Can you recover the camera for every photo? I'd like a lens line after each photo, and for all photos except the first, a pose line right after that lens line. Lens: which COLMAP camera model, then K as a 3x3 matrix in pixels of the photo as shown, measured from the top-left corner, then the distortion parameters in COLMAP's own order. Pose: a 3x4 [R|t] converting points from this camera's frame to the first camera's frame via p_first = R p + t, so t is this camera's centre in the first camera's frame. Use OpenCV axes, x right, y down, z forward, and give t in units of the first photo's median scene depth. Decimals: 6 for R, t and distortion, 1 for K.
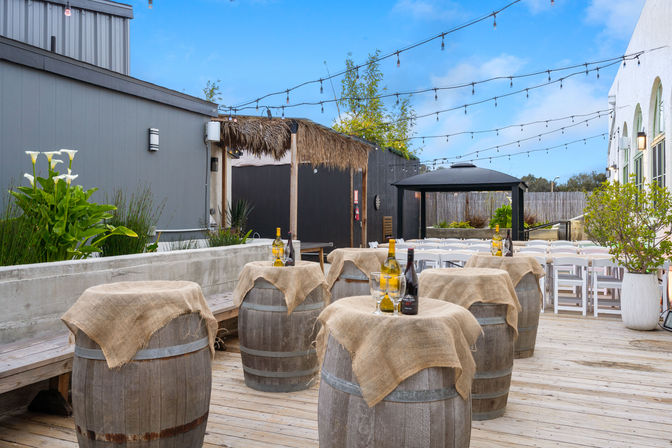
lens RADIAL K [[571.4, 0, 326.0], [0, 571.4, 205.4], [0, 0, 1]] dist [-0.003763, -0.003097]
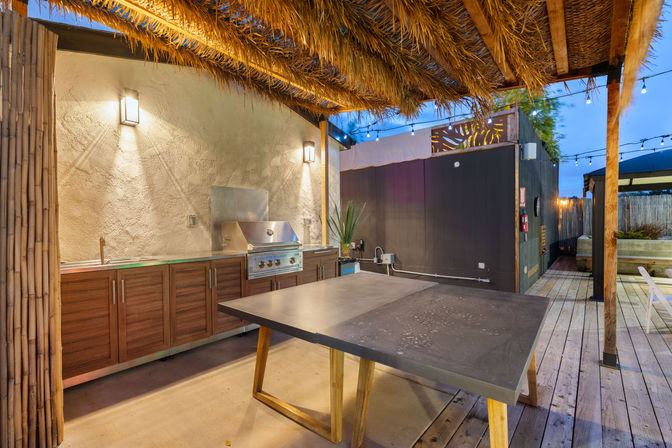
lens RADIAL K [[313.3, 0, 336.0], [0, 313.3, 224.0], [0, 0, 1]] dist [-0.000151, -0.000037]
pose [[0.958520, -0.011139, -0.284807, -0.089666], [0.015417, 0.999799, 0.012784, 0.013987], [0.284608, -0.016644, 0.958500, 0.972741]]
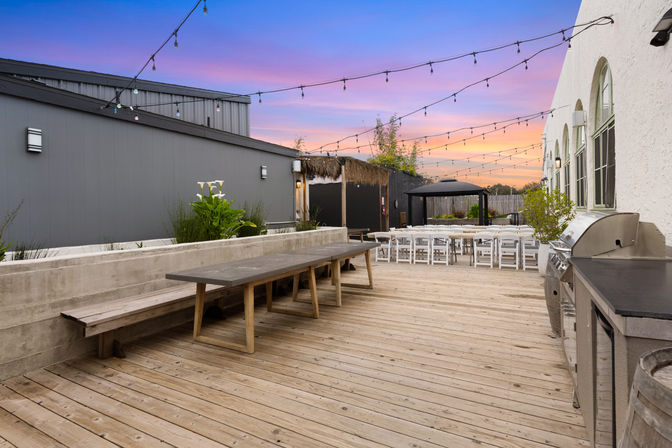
lens RADIAL K [[351.1, 0, 336.2], [0, 351.1, 209.8], [0, 0, 1]] dist [-0.001130, -0.000269]
pose [[0.995521, -0.019677, -0.092467, 0.018551], [0.020676, 0.999738, 0.009860, -0.002879], [0.092249, -0.011728, 0.995667, -0.059038]]
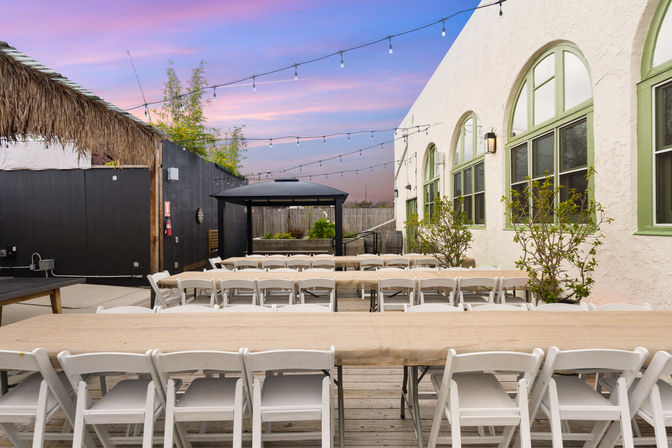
lens RADIAL K [[334.6, 0, 336.0], [0, 334.6, 224.0], [0, 0, 1]] dist [-0.003011, -0.000202]
pose [[0.923713, -0.008554, 0.382989, 0.158427], [0.004259, 0.999918, 0.012061, 0.004769], [-0.383061, -0.009510, 0.923674, 0.717755]]
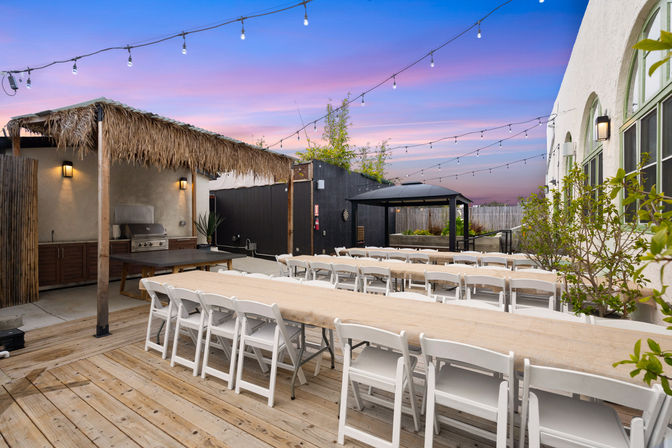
lens RADIAL K [[296.5, 0, 336.0], [0, 296.5, 224.0], [0, 0, 1]] dist [-0.001101, -0.000033]
pose [[0.988721, -0.001596, -0.149763, 0.309925], [0.004287, 0.999835, 0.017652, 0.004614], [0.149710, -0.018095, 0.988564, 0.655543]]
